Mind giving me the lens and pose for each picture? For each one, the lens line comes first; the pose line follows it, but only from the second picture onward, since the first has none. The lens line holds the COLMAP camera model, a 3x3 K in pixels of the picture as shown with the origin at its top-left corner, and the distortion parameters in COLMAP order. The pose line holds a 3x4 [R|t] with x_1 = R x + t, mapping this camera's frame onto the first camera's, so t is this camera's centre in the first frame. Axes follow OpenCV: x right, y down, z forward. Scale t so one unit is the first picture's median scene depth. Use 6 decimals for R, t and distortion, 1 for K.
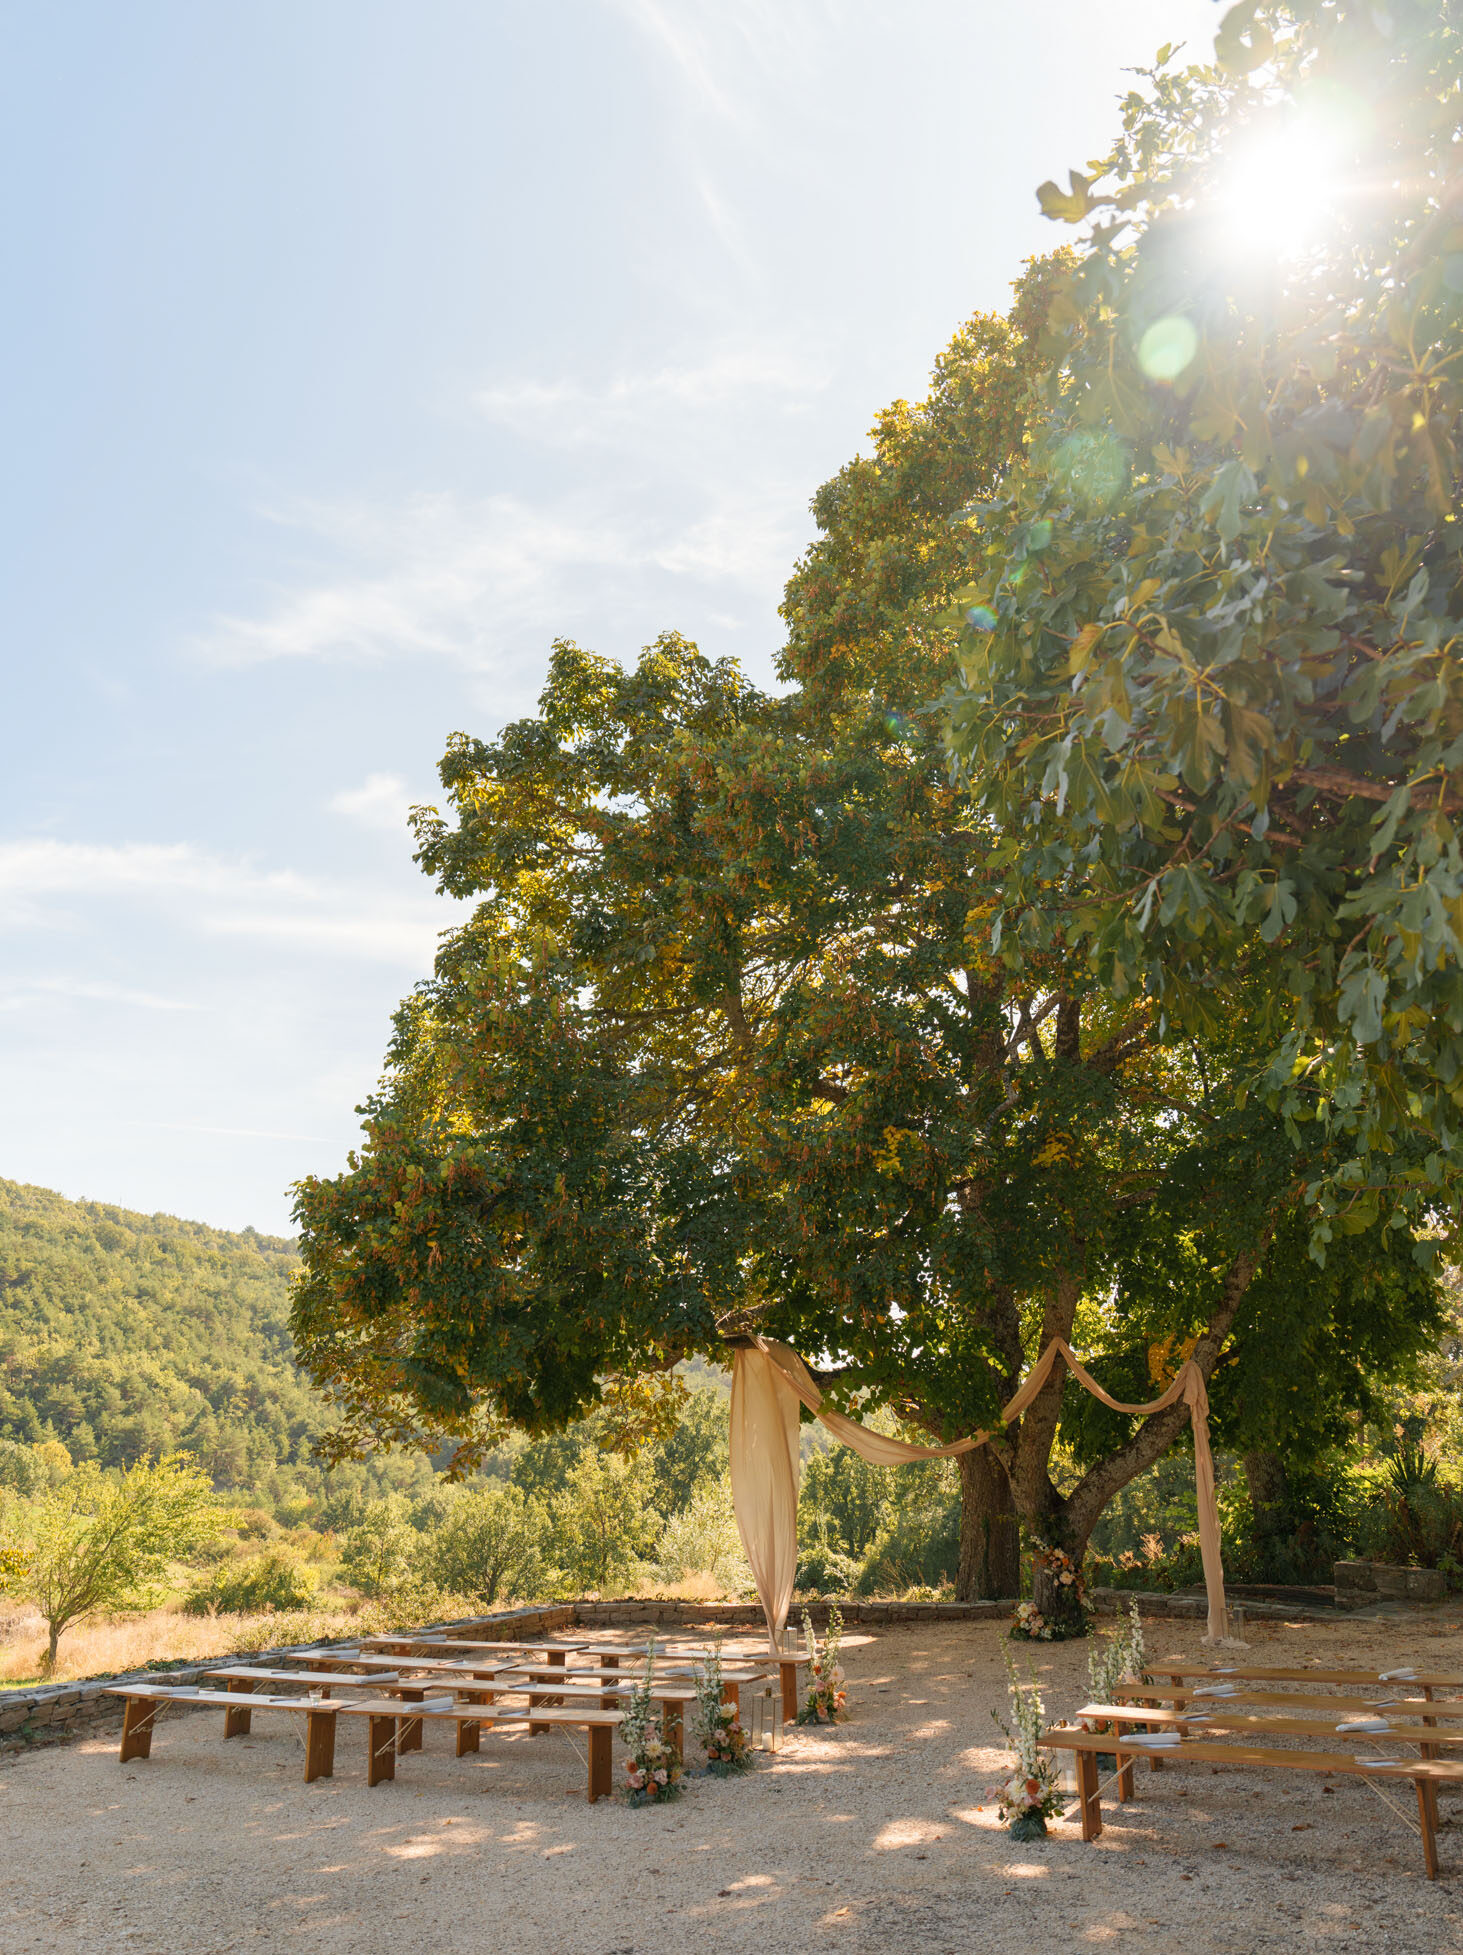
lens RADIAL K [[1443.7, 0, 735.7], [0, 1443.7, 1037.3], [0, 0, 1]] dist [0.006330, 0.002108]
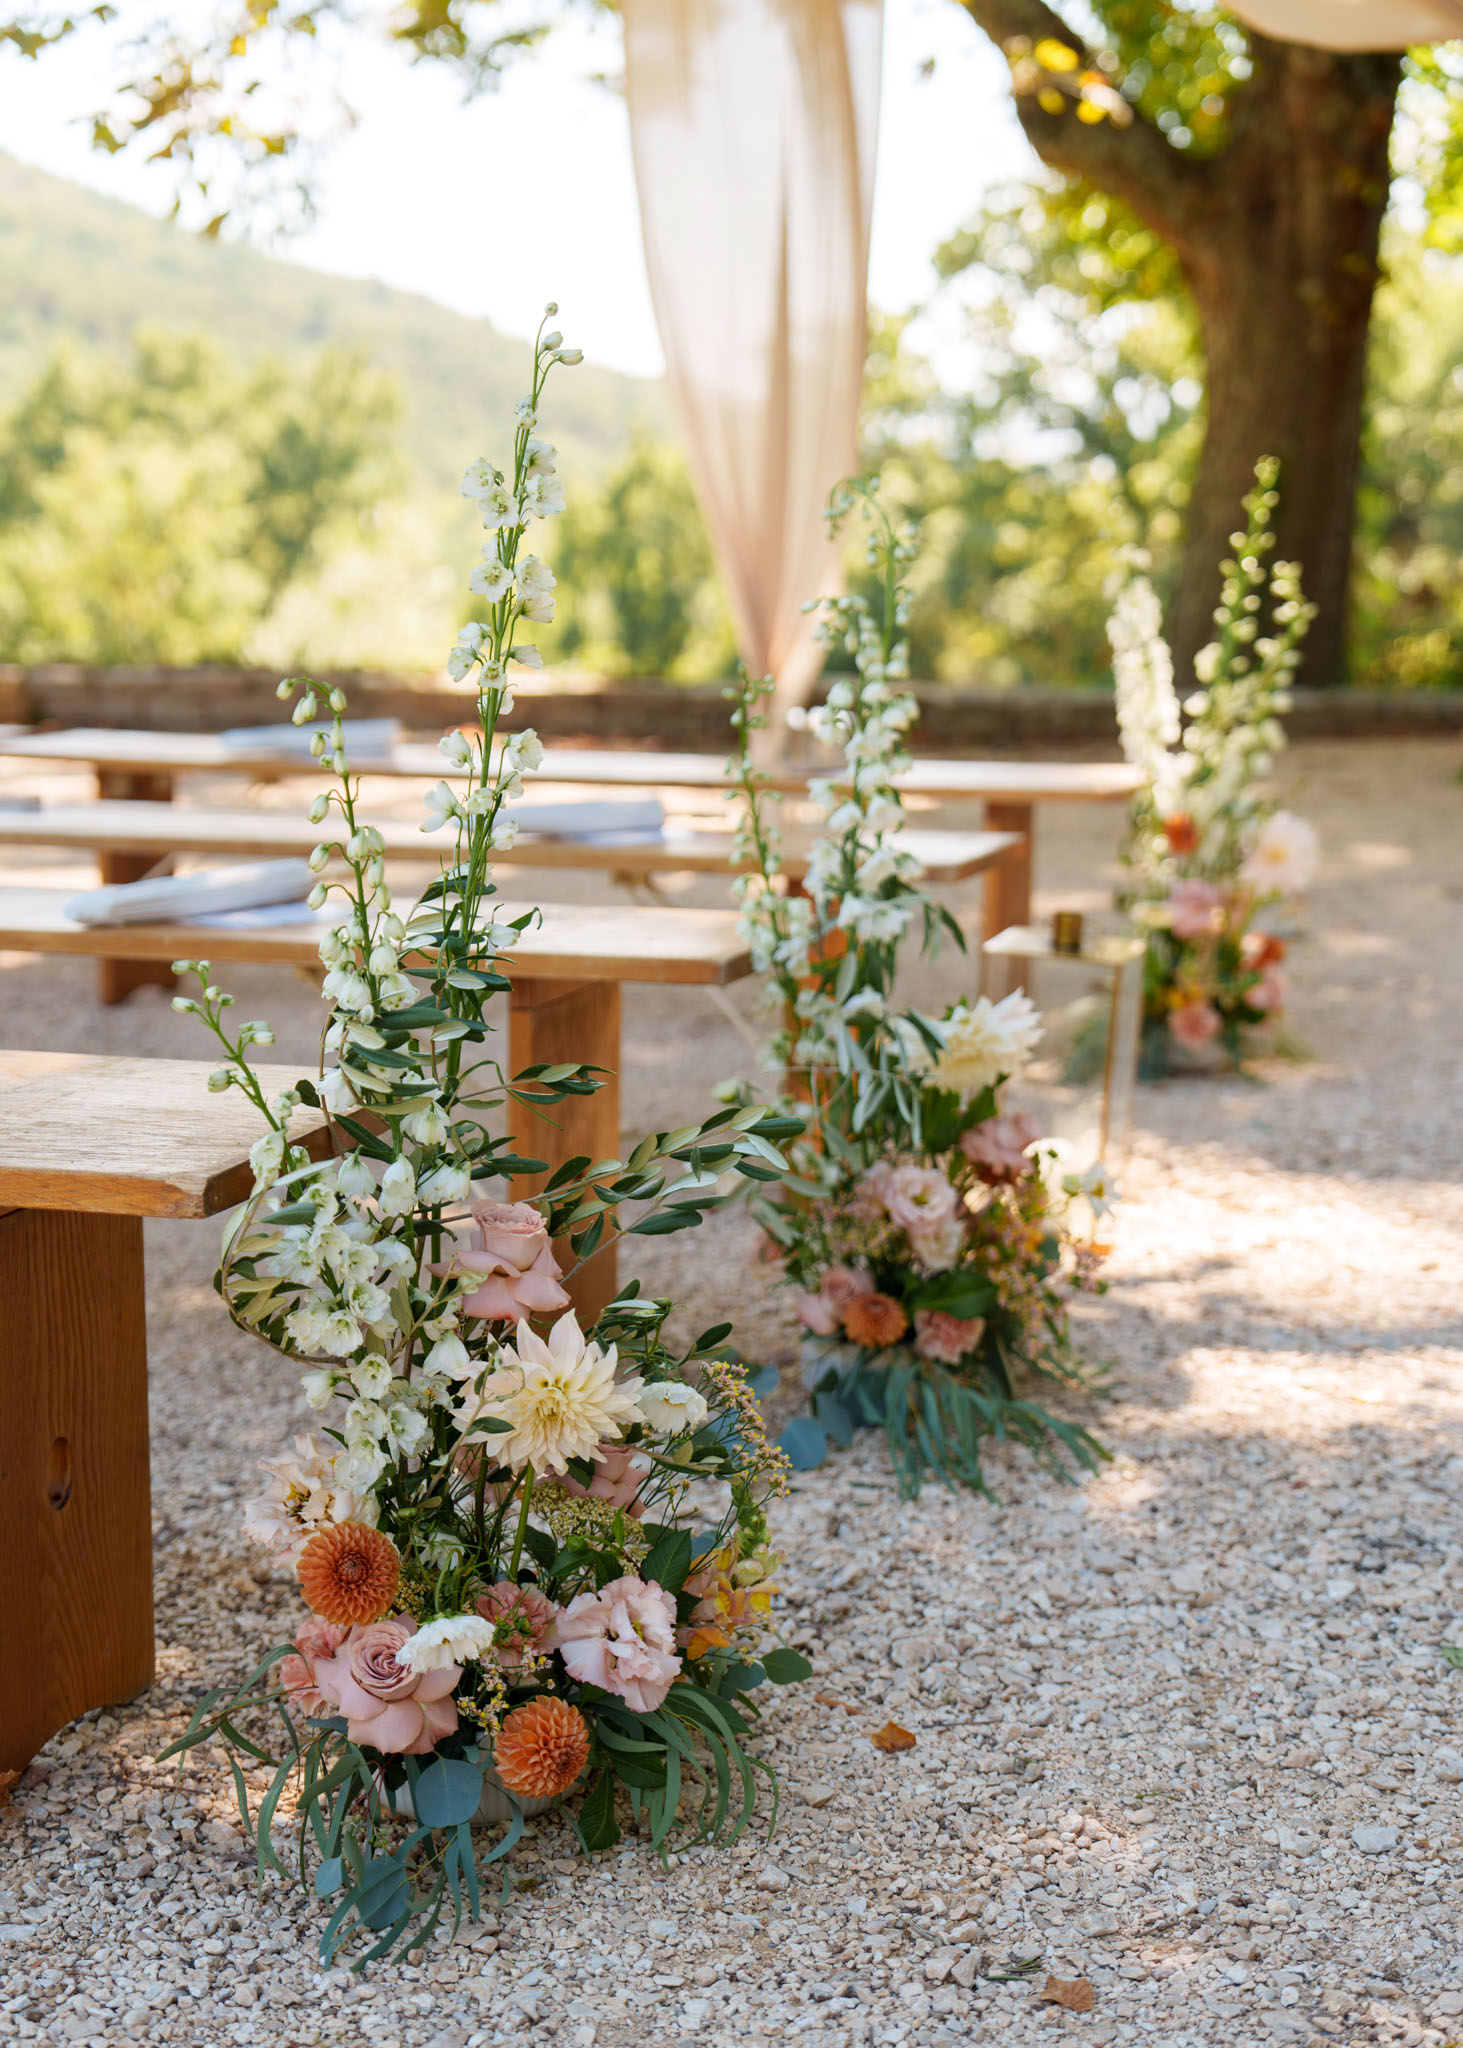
lens RADIAL K [[2992.6, 0, 662.7], [0, 2992.6, 1026.3], [0, 0, 1]] dist [0.002661, -0.007908]
pose [[0.995885, 0.011766, 0.089863, -0.060808], [-0.050100, 0.897736, 0.437675, 0.332360], [-0.075524, -0.440376, 0.894631, 0.730086]]
